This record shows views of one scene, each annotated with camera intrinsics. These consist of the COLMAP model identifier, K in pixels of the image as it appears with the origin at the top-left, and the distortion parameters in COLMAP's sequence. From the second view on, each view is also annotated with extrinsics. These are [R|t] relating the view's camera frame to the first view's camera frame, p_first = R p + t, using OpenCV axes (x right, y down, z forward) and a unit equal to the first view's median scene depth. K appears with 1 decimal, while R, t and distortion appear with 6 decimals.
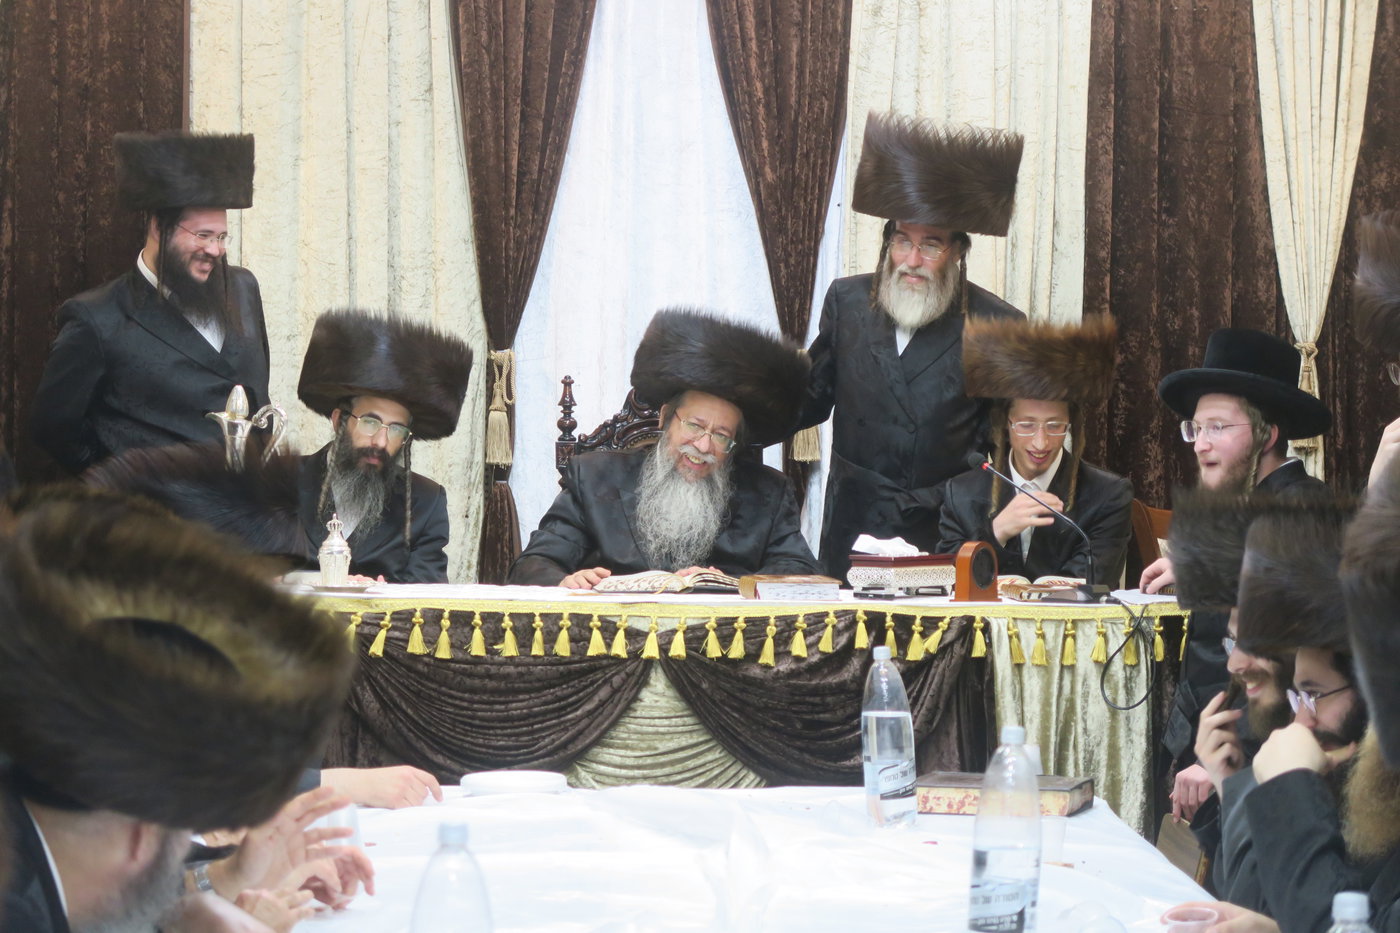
lens RADIAL K [[3940.2, 0, 700.0], [0, 3940.2, 466.5], [0, 0, 1]] dist [0.061846, -1.122338]
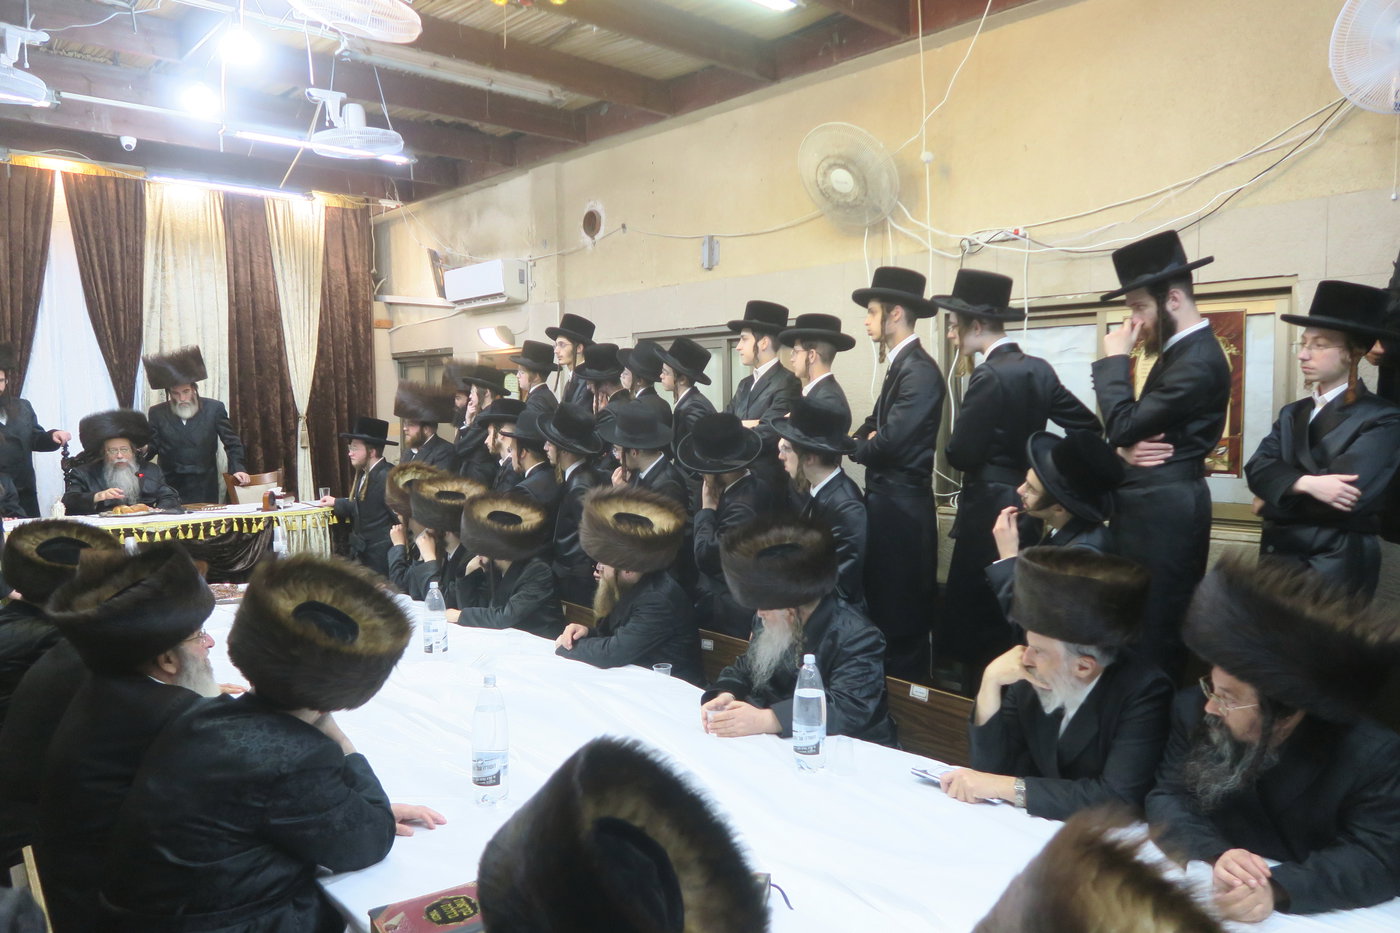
lens RADIAL K [[964.9, 0, 700.0], [0, 964.9, 466.5], [0, 0, 1]] dist [0.000034, -0.001701]
pose [[0.746513, -0.057745, 0.662861, -0.177547], [0.021165, 0.997784, 0.063086, -0.040984], [-0.665034, -0.033065, 0.746080, 0.218607]]
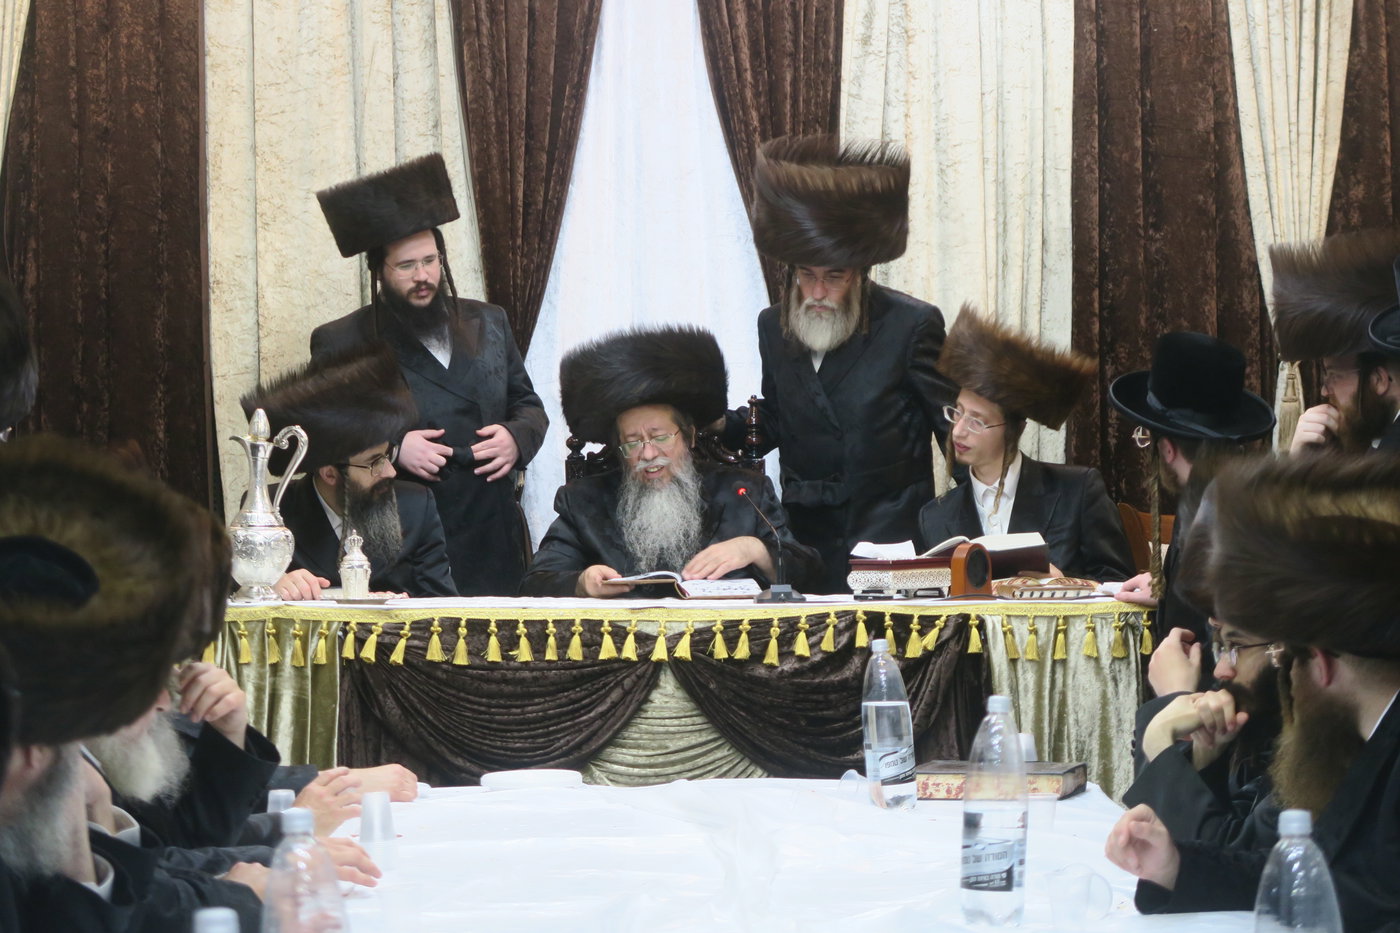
lens RADIAL K [[3939.0, 0, 679.8], [0, 3939.0, 421.2], [0, 0, 1]] dist [0.108123, -1.794144]
pose [[0.999734, -0.021585, -0.008068, 0.002515], [0.021397, 0.999513, -0.022698, 0.009003], [0.008554, 0.022520, 0.999710, -0.043439]]
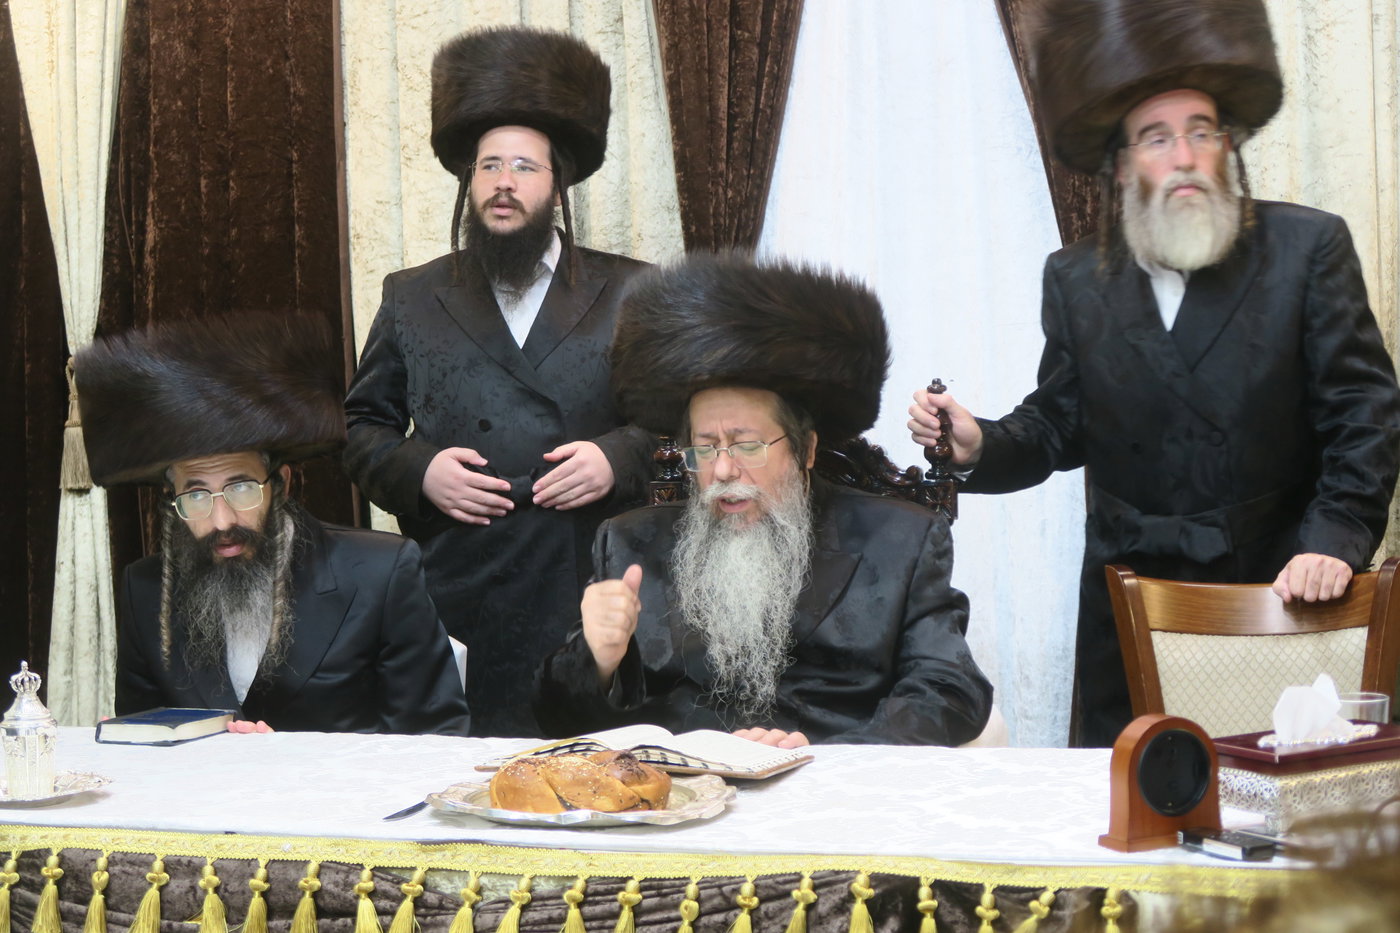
lens RADIAL K [[2346.0, 0, 670.2], [0, 2346.0, 460.0], [0, 0, 1]] dist [0.032351, -0.005704]
pose [[0.949771, -0.025706, -0.311888, 0.108701], [0.032594, 0.999326, 0.016892, -0.019705], [0.311243, -0.026209, 0.949969, 0.716904]]
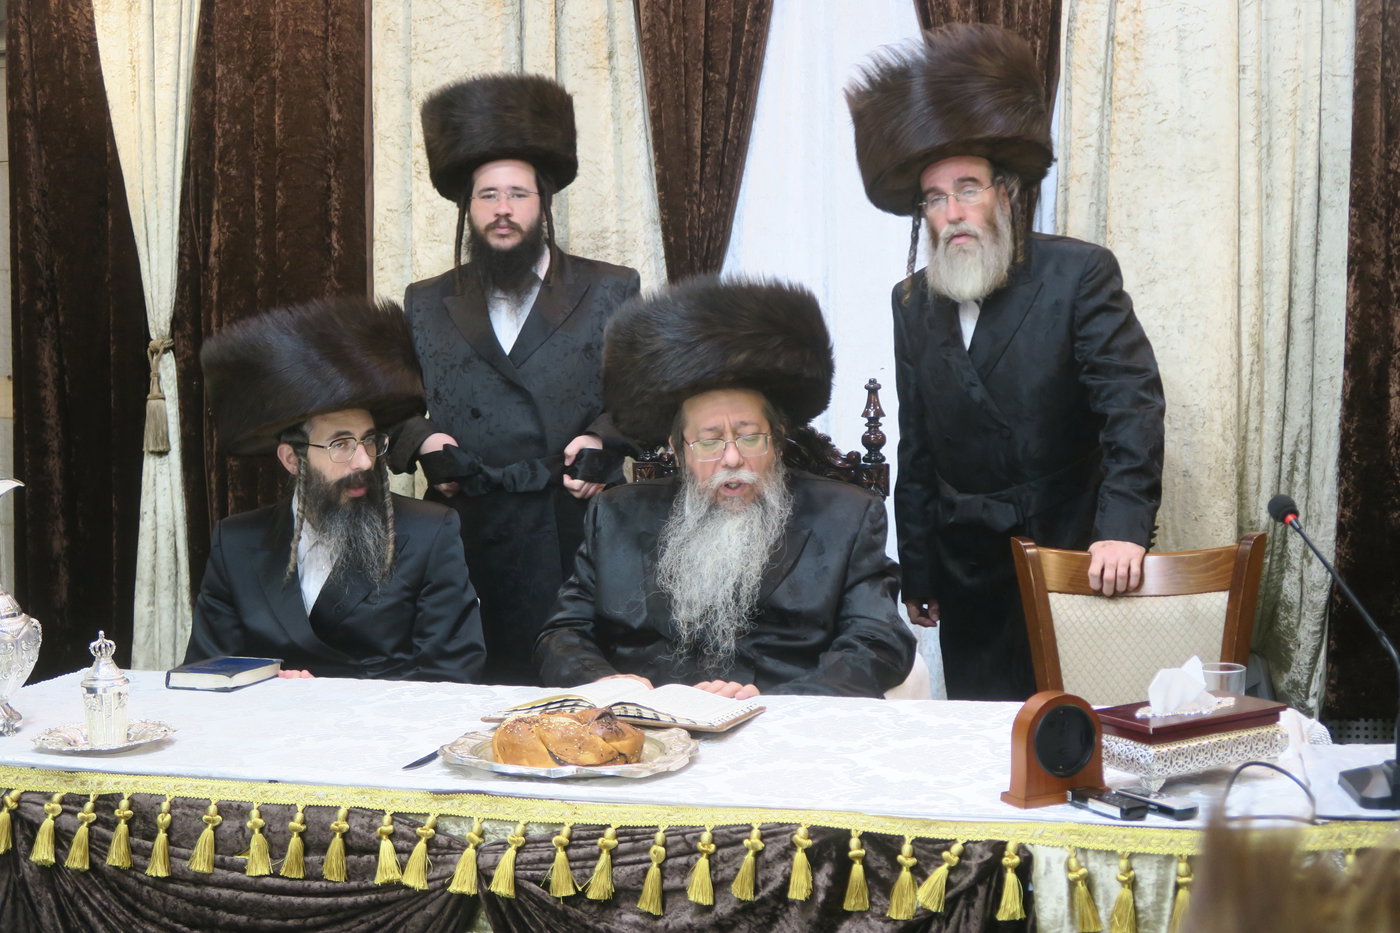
lens RADIAL K [[1924.6, 0, 676.8], [0, 1924.6, 470.8], [0, 0, 1]] dist [0.019679, 0.057943]
pose [[0.952627, -0.007931, -0.304038, 0.108419], [0.027014, 0.997915, 0.058610, -0.032151], [0.302940, -0.064047, 0.950855, 0.726679]]
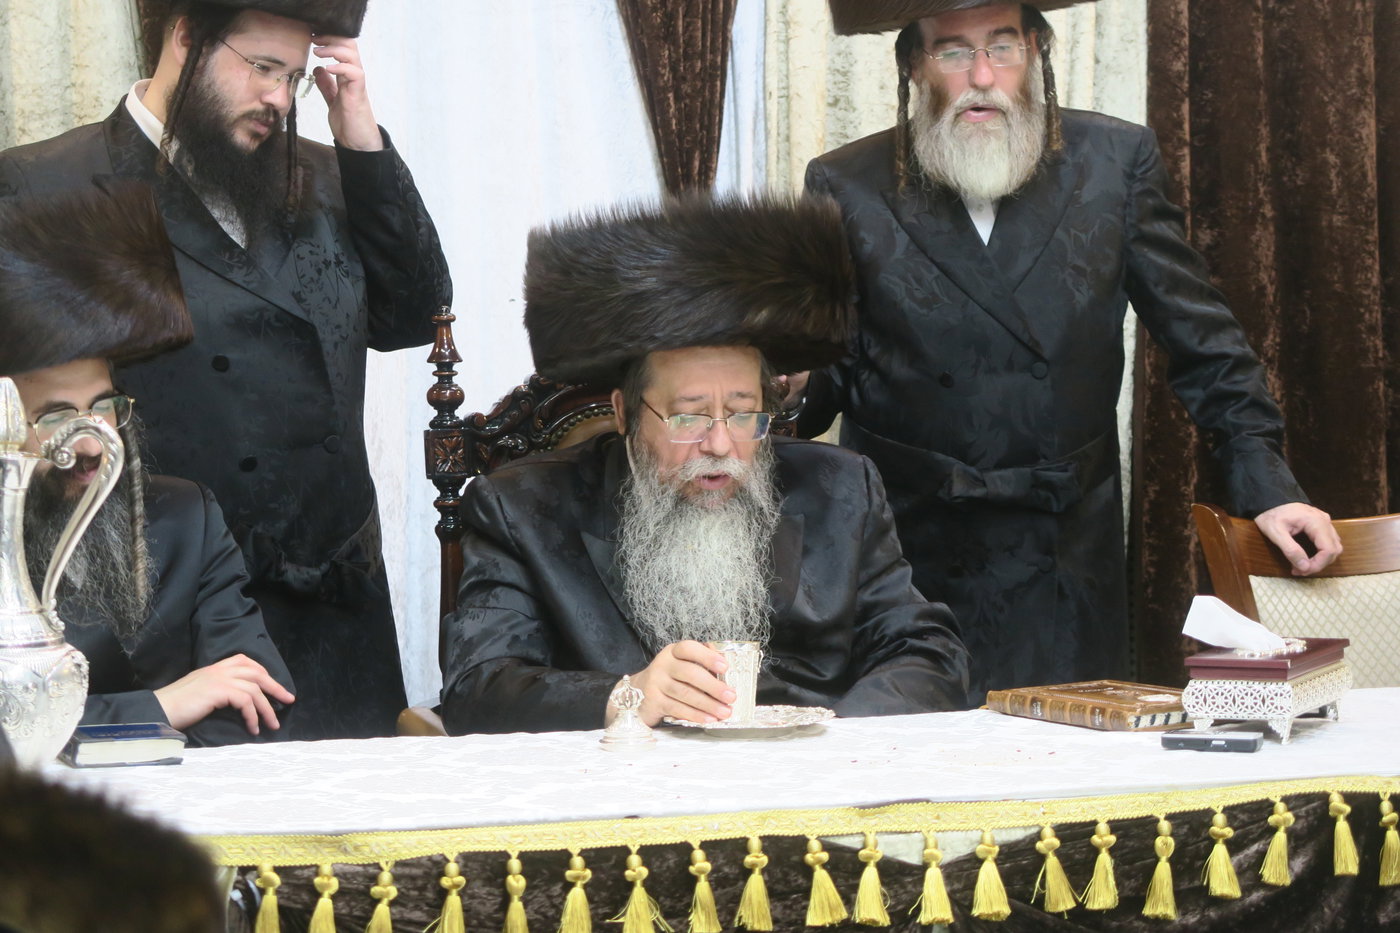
lens RADIAL K [[3940.2, 0, 700.0], [0, 3940.2, 466.5], [0, 0, 1]] dist [0.061846, -1.122338]
pose [[0.971446, -0.042903, 0.233349, -0.148254], [0.032855, 0.998365, 0.046781, -0.029551], [-0.234974, -0.037779, 0.971267, 0.540412]]
